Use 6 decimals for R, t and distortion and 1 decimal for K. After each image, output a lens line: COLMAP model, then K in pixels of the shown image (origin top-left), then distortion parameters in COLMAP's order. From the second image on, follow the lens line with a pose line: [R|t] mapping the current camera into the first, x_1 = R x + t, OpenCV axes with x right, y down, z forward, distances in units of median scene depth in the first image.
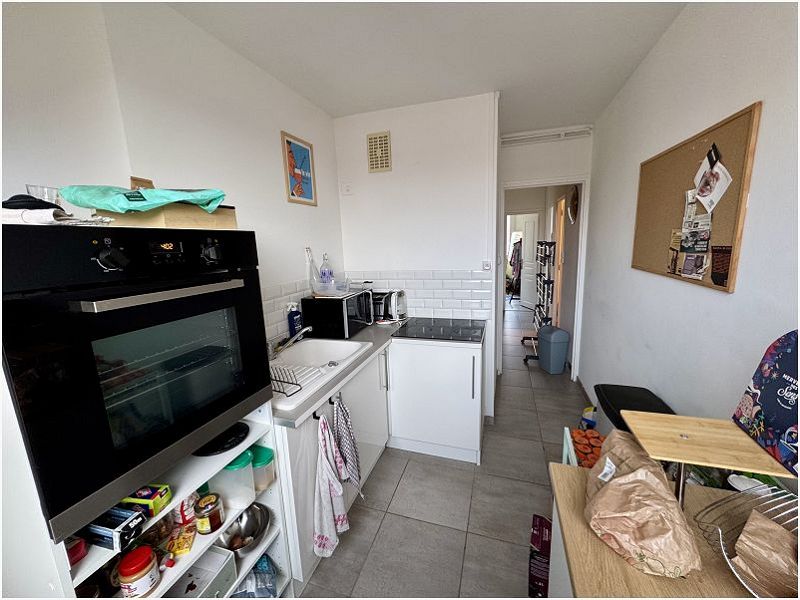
lens RADIAL K [[316.1, 0, 399.2], [0, 316.1, 297.9], [0, 0, 1]] dist [-0.007488, 0.000083]
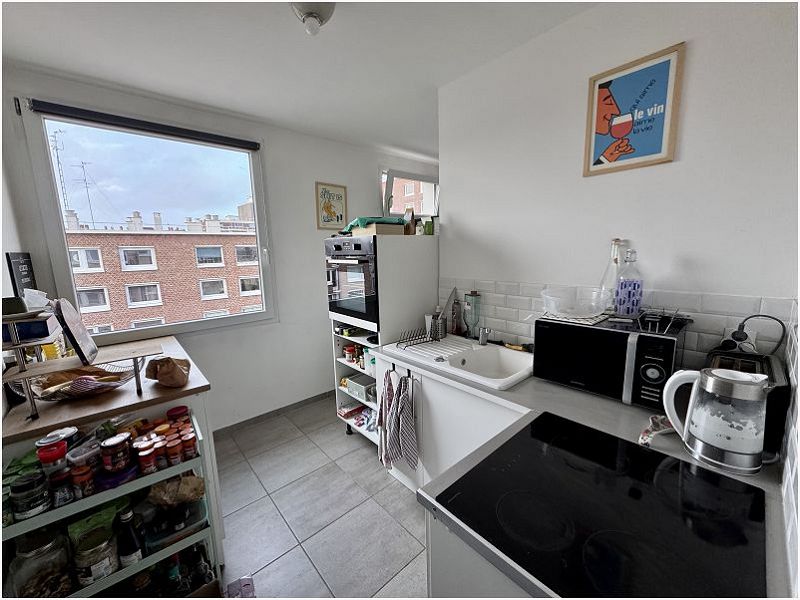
lens RADIAL K [[316.1, 0, 399.4], [0, 316.1, 299.1], [0, 0, 1]] dist [-0.007488, 0.000083]
pose [[-0.510803, 0.182231, -0.840162, 0.510041], [-0.113161, 0.954521, 0.275835, -0.180366], [0.852217, 0.235971, -0.466951, 1.004629]]
